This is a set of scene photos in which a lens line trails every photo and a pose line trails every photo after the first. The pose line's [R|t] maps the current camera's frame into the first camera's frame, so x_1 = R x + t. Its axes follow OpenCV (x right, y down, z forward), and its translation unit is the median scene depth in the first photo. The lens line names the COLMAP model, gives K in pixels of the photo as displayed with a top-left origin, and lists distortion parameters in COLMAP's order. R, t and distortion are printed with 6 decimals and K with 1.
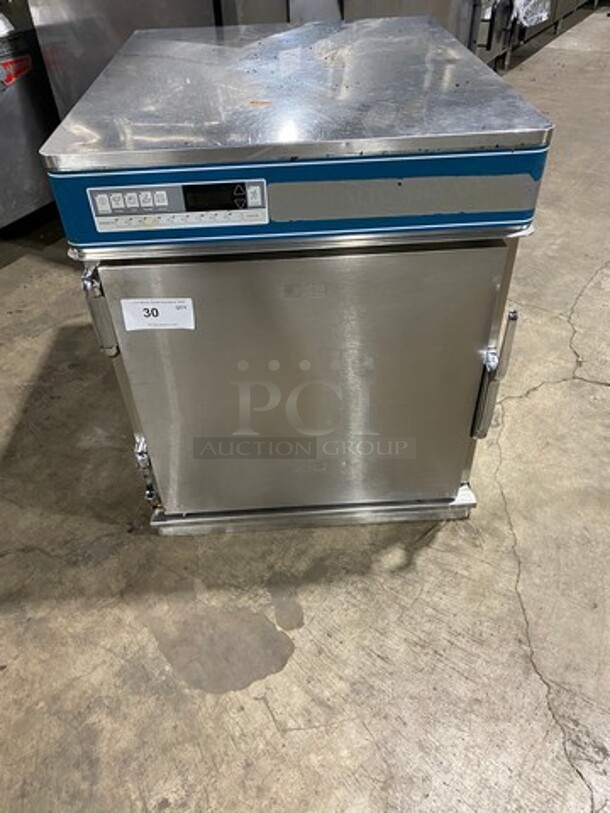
lens RADIAL K [[622.0, 0, 299.2], [0, 622.0, 408.4], [0, 0, 1]] dist [0.003999, -0.002616]
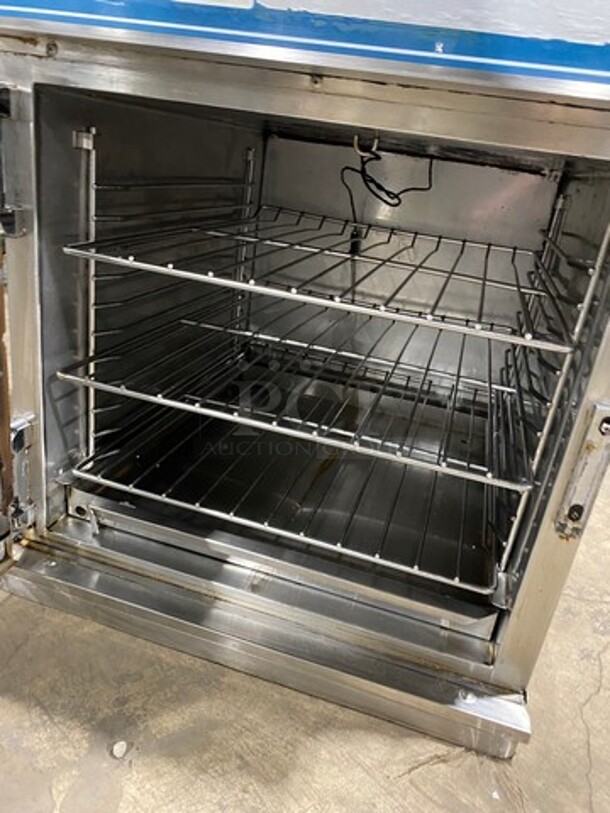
lens RADIAL K [[622.0, 0, 306.6], [0, 622.0, 406.8], [0, 0, 1]] dist [0.003999, -0.002616]
pose [[0.931712, 0.274659, -0.237646, 0.163550], [-0.338966, 0.892569, -0.297360, 0.129001], [0.130443, 0.357608, 0.924717, 0.411704]]
